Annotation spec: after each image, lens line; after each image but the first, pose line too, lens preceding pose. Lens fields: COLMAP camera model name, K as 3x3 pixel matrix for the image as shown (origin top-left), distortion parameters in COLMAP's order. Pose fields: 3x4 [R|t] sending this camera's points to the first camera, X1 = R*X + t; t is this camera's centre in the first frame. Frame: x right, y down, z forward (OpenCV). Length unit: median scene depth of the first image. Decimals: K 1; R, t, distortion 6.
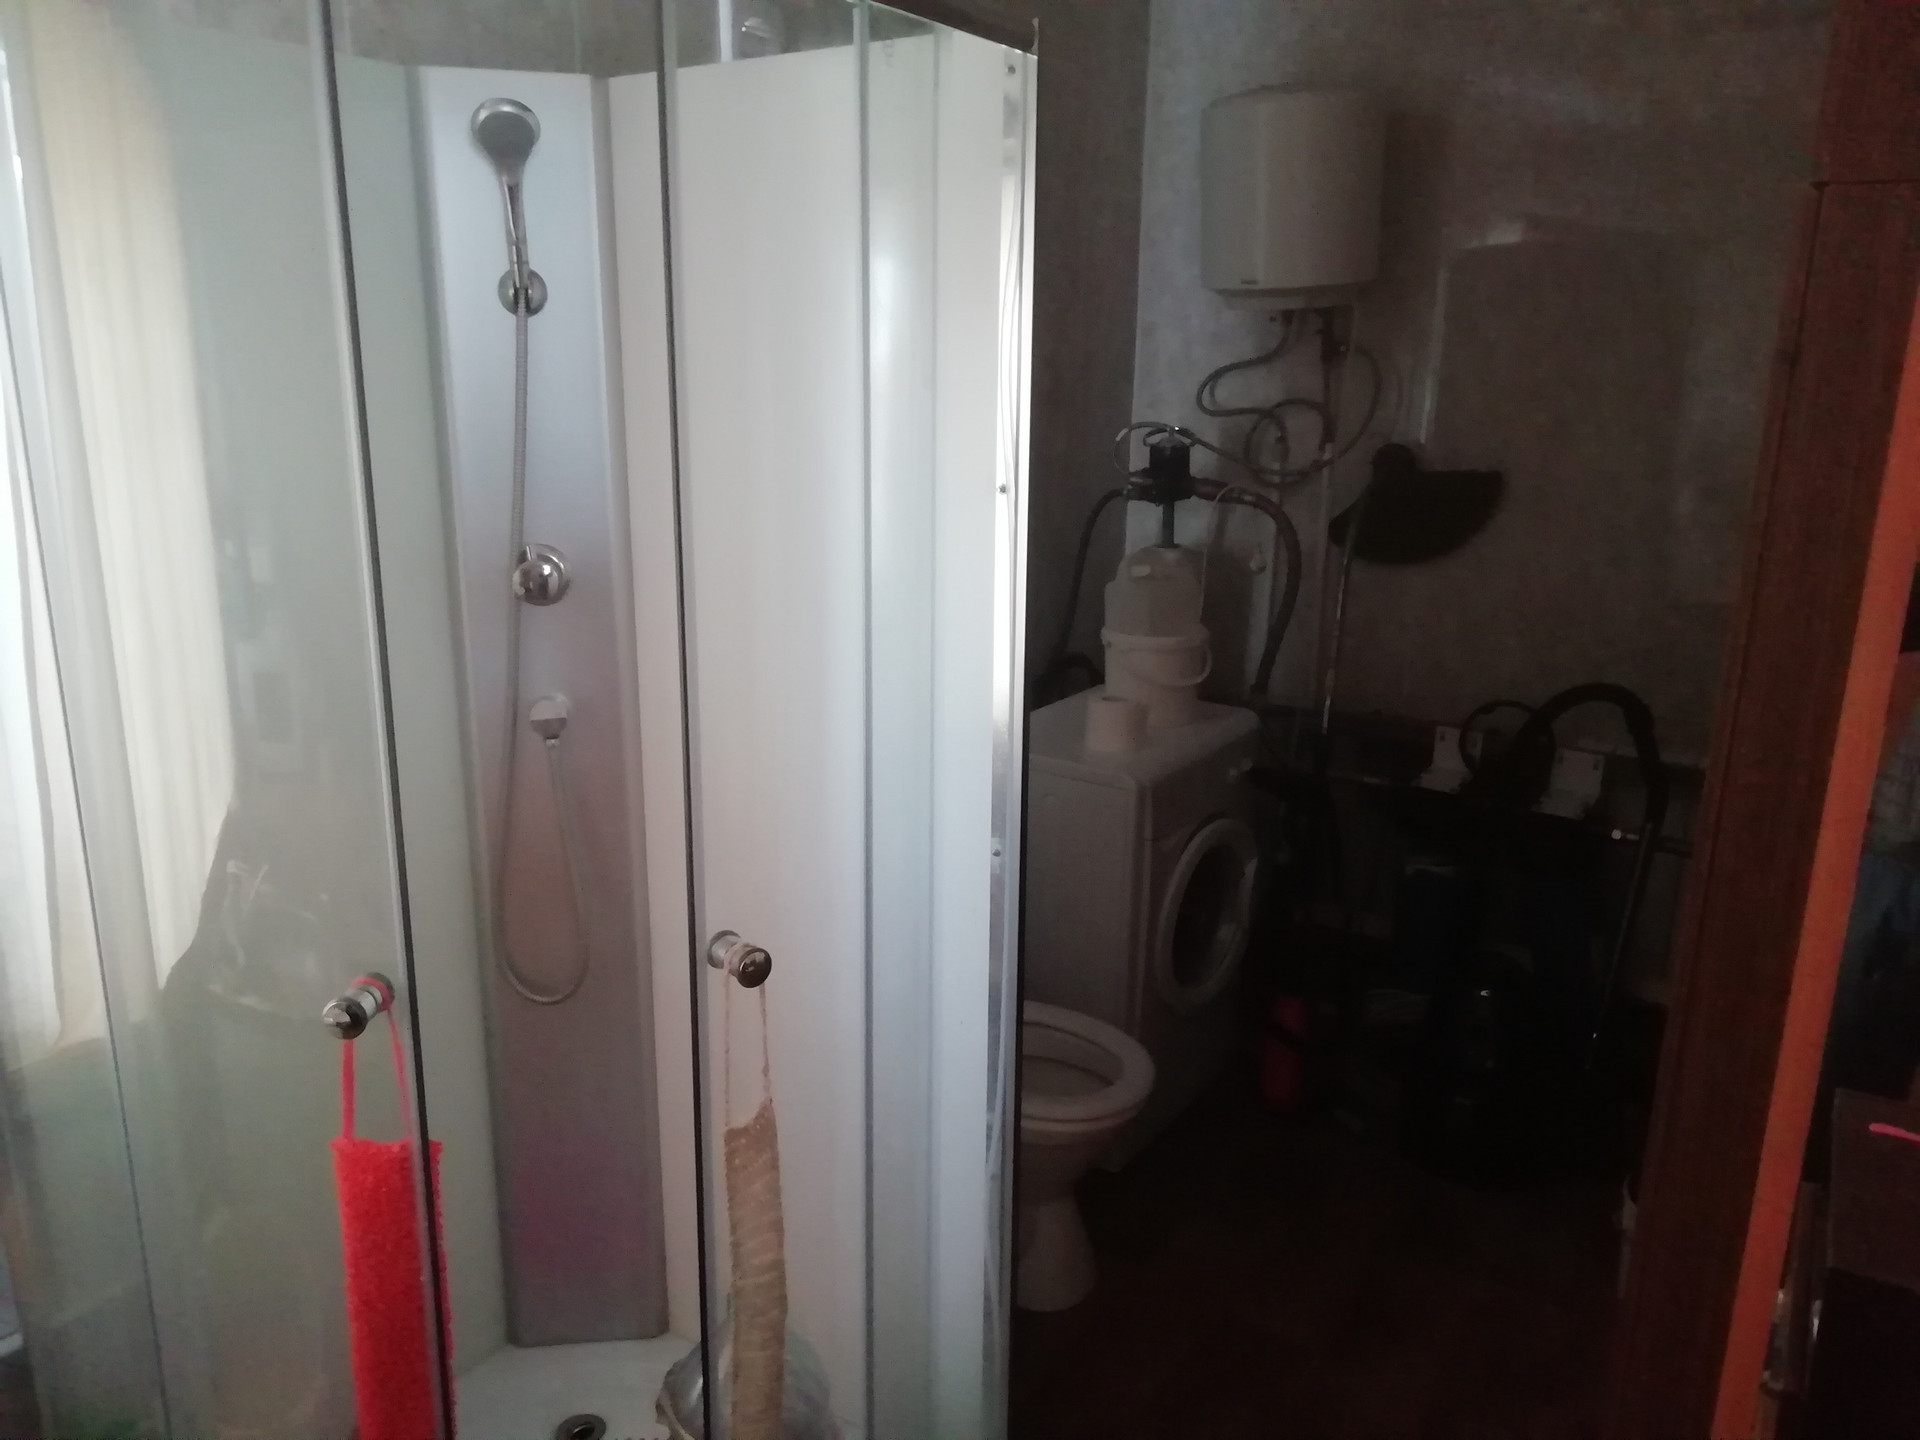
lens RADIAL K [[1454.4, 0, 959.3], [0, 1454.4, 719.1], [0, 0, 1]] dist [0.030971, -0.028655]
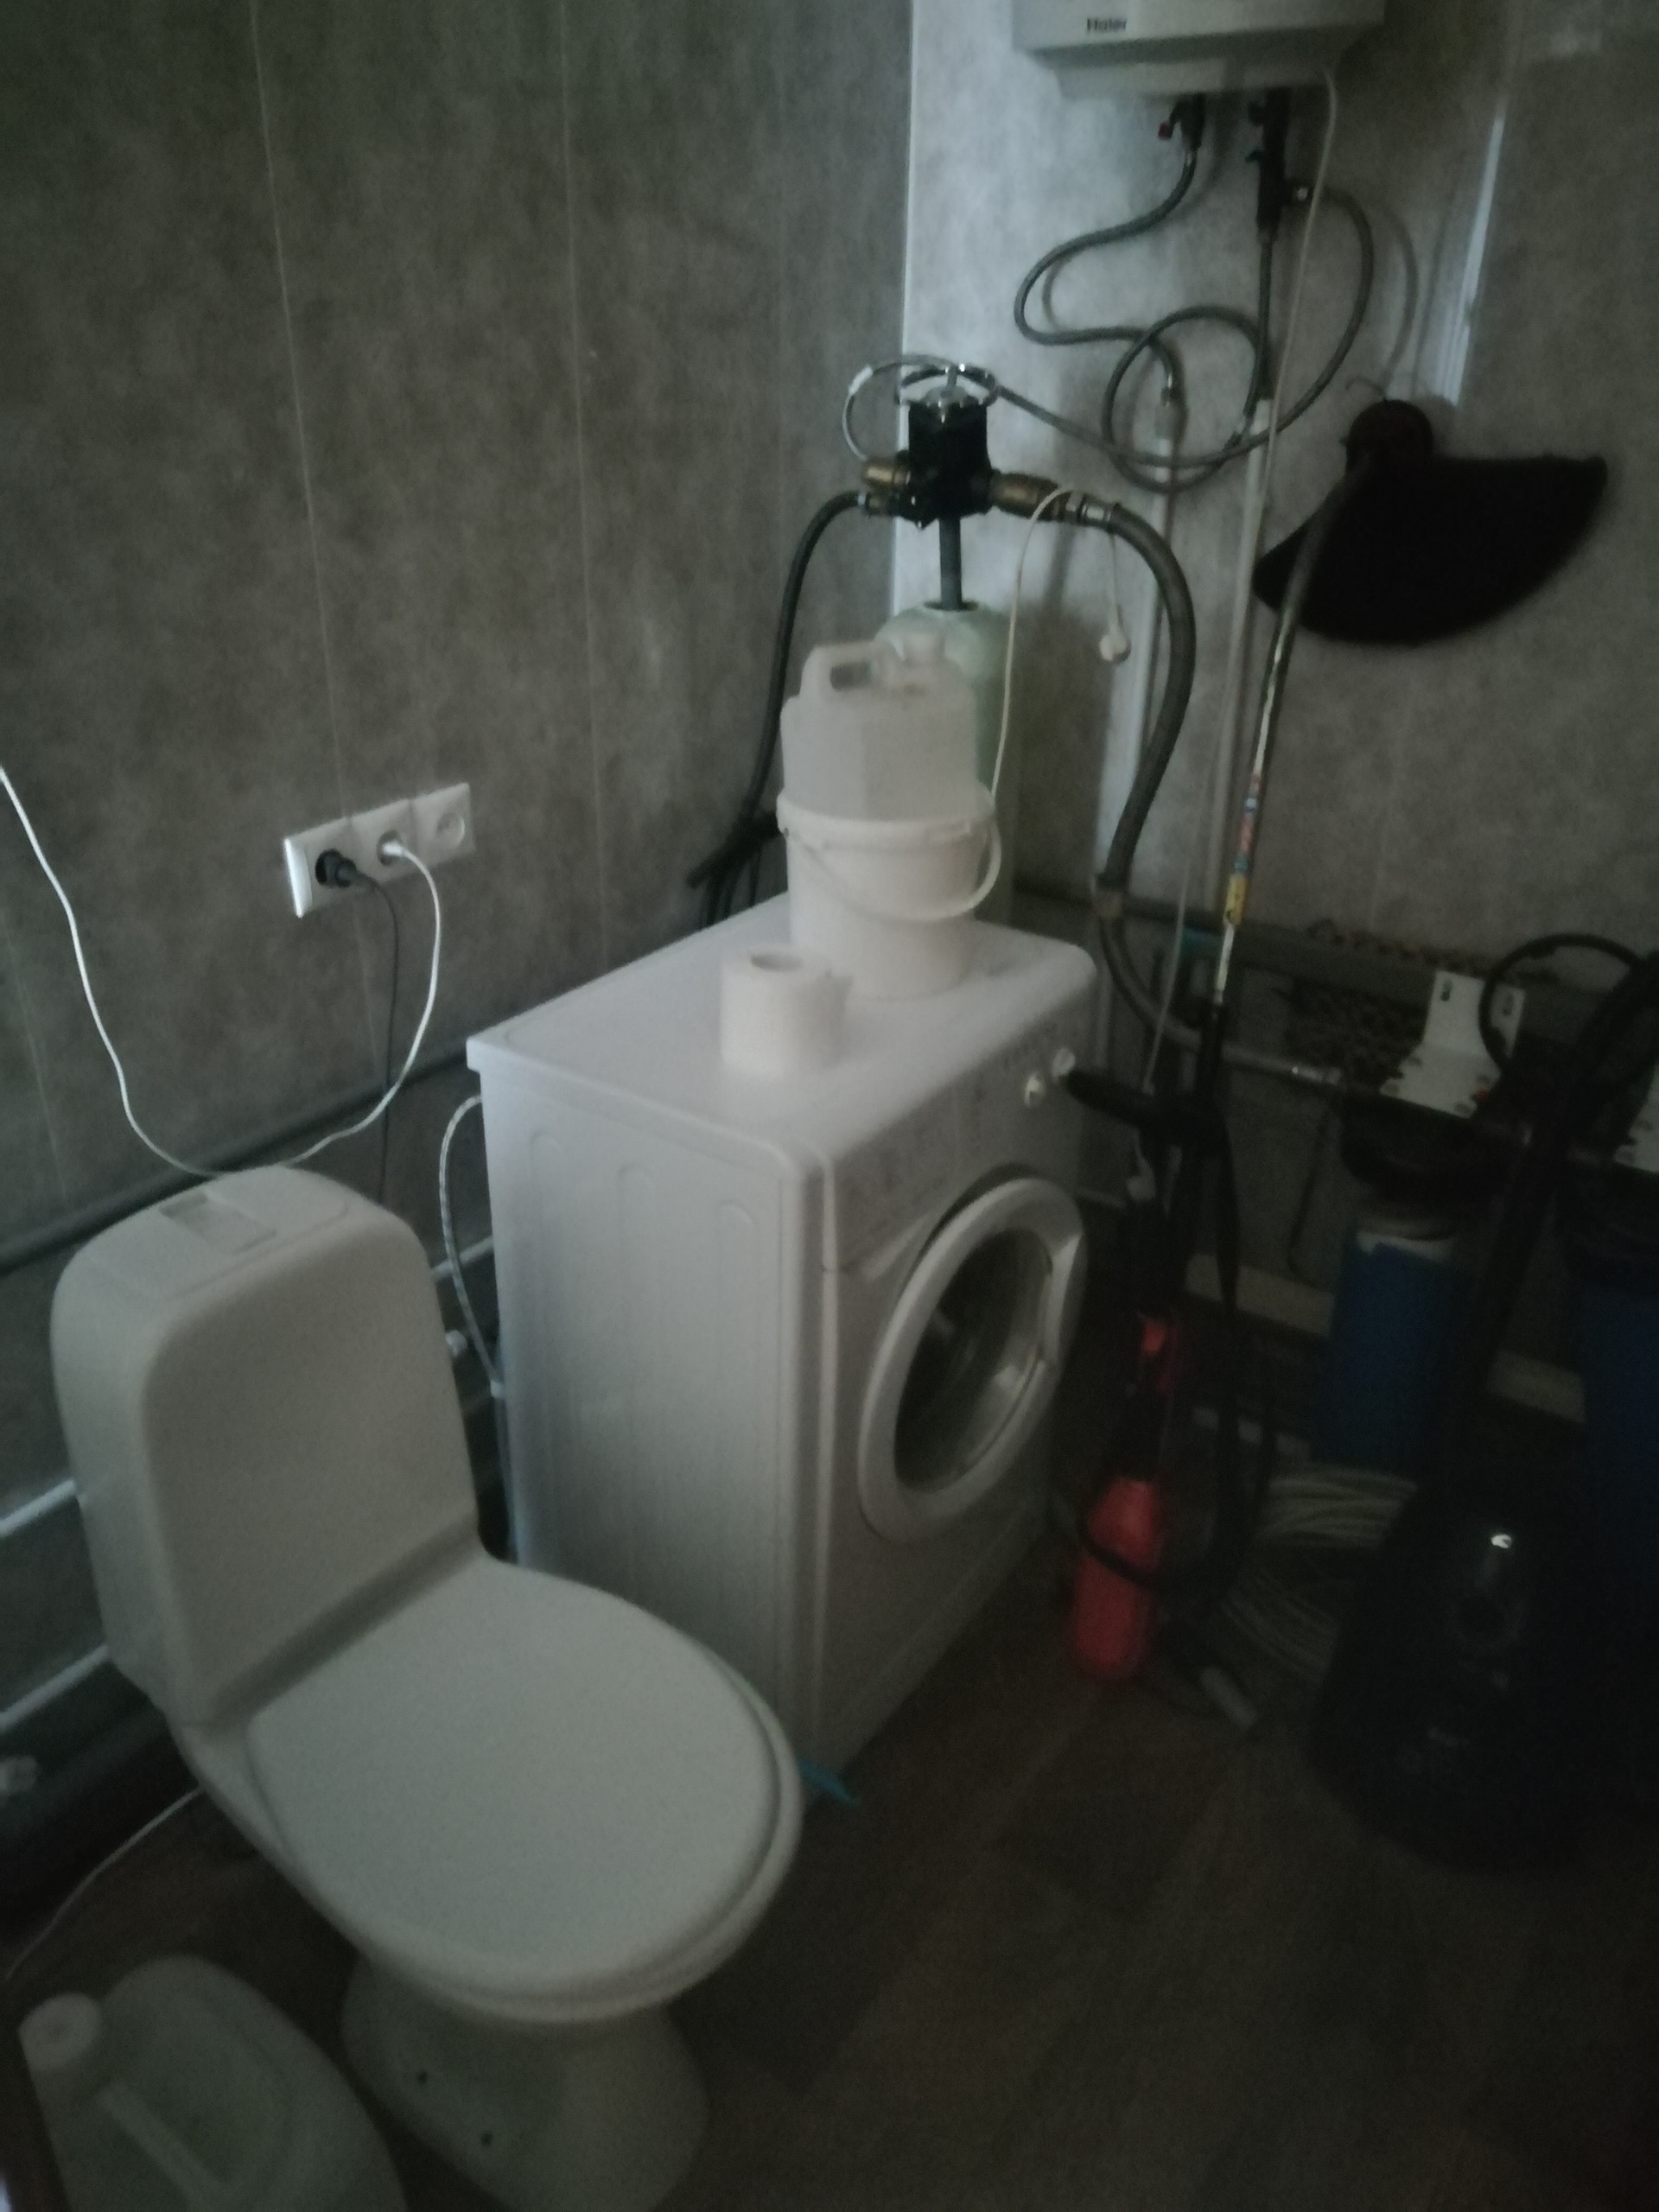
lens RADIAL K [[1675.5, 0, 827.6], [0, 1675.5, 1104.1], [0, 0, 1]] dist [0.030971, -0.028655]
pose [[0.999990, 0.004072, -0.001737, 0.105221], [-0.003651, 0.980508, 0.196444, -0.064396], [0.002503, -0.196436, 0.980514, 0.381567]]
